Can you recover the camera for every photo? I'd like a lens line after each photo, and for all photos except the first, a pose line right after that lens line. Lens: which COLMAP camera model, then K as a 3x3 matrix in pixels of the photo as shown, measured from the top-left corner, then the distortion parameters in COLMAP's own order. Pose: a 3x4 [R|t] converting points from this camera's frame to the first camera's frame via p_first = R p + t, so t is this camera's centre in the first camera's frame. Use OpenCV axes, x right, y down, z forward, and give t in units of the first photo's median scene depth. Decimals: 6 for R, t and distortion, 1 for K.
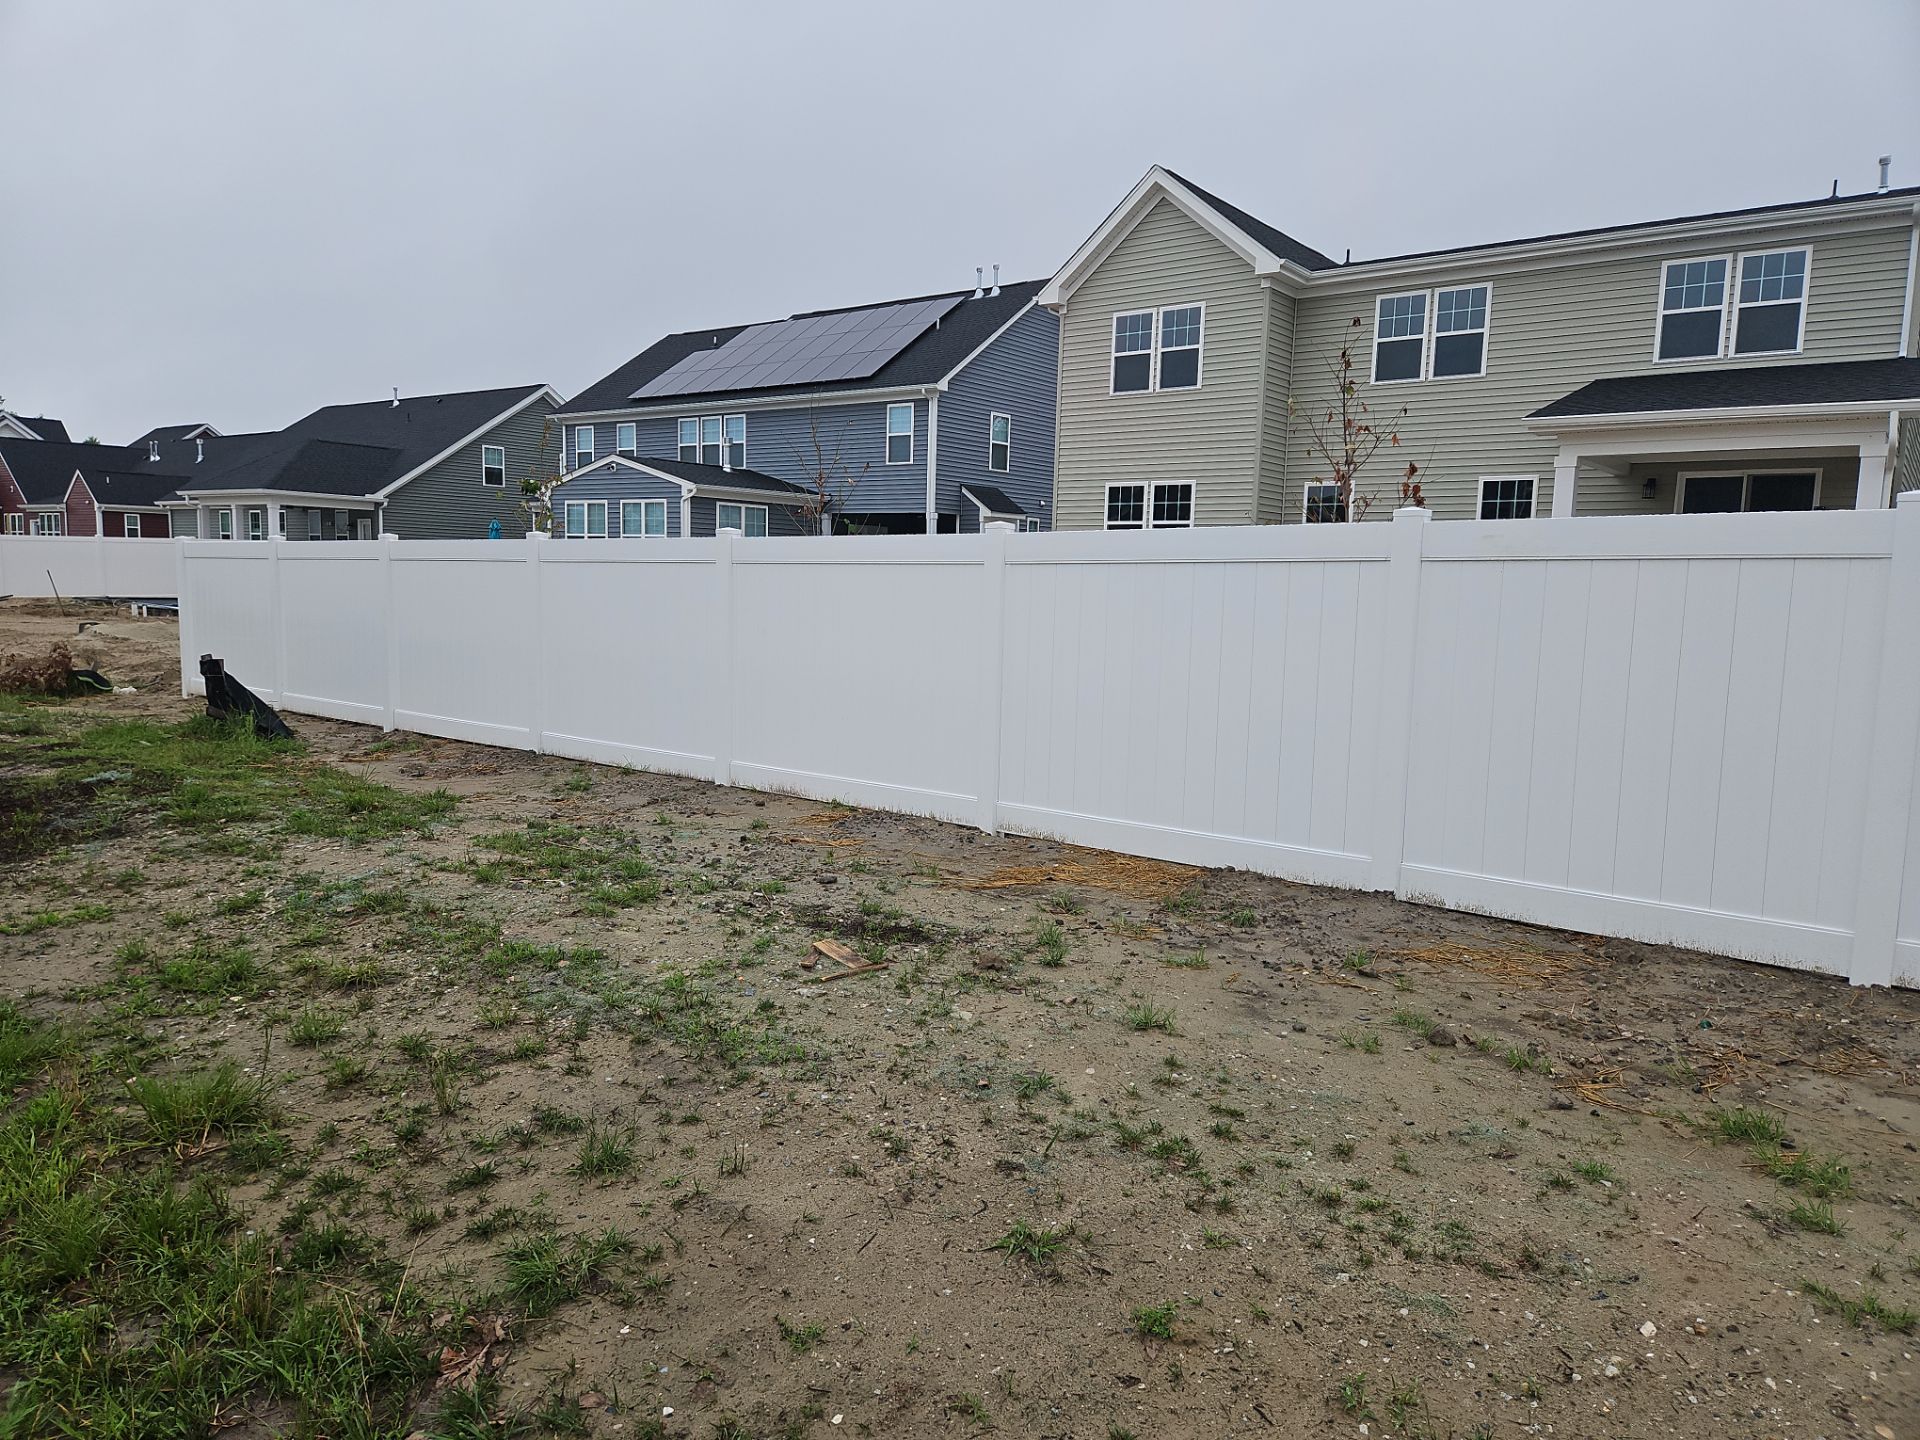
lens RADIAL K [[1297.6, 0, 907.1], [0, 1297.6, 758.7], [0, 0, 1]] dist [0.079162, -0.064639]
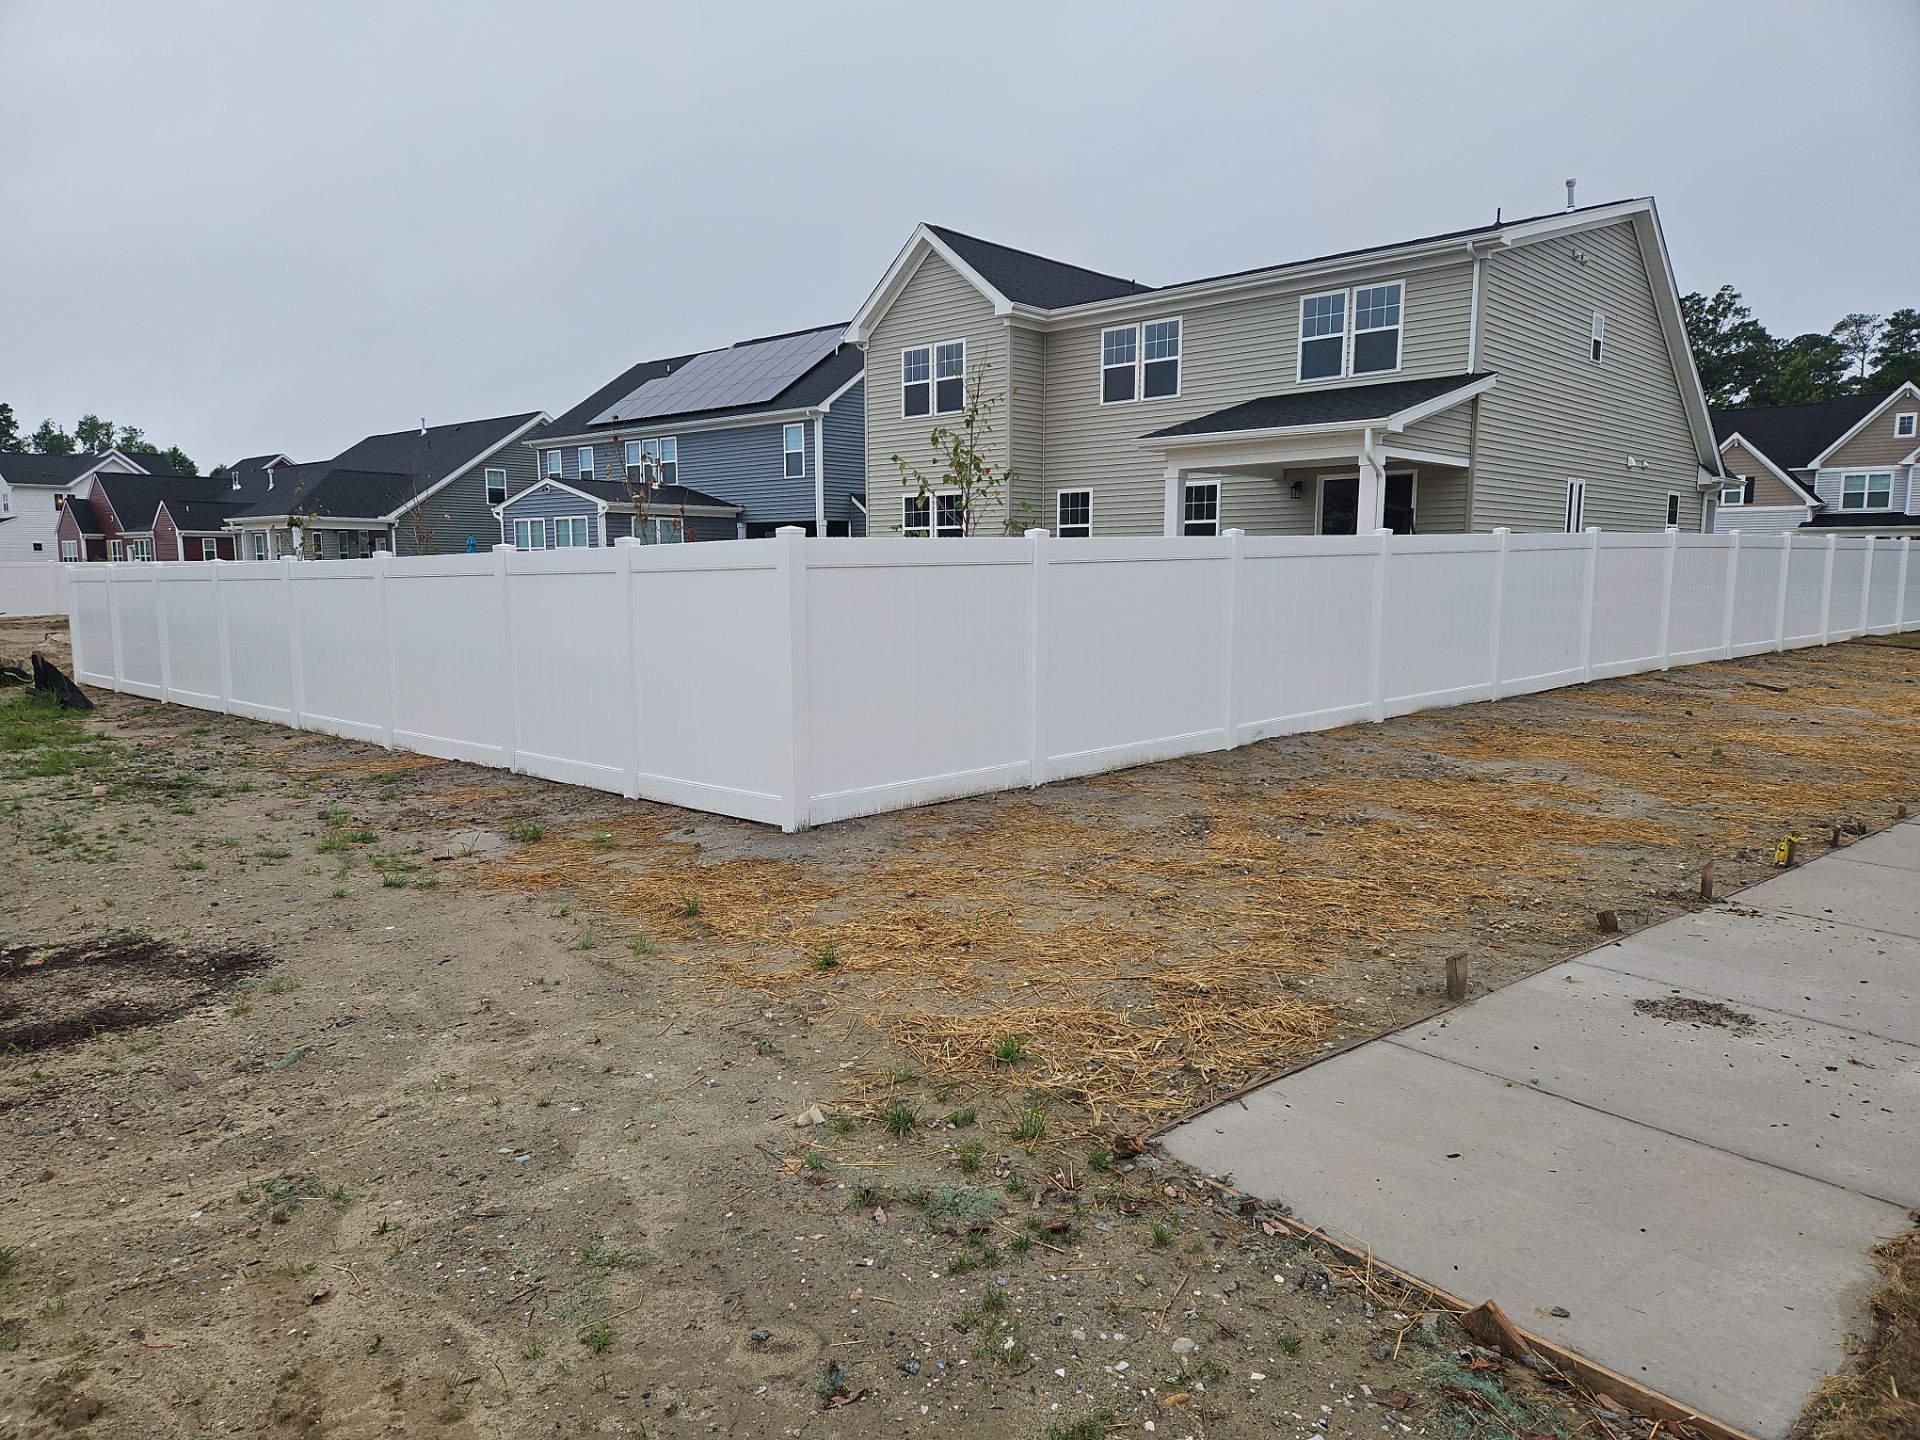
lens RADIAL K [[1297.6, 0, 897.2], [0, 1297.6, 771.7], [0, 0, 1]] dist [0.079162, -0.064639]
pose [[0.995290, -0.013018, -0.096064, 0.190023], [0.014176, 0.999835, 0.011381, 0.017118], [0.095900, -0.012690, 0.995310, -0.119969]]
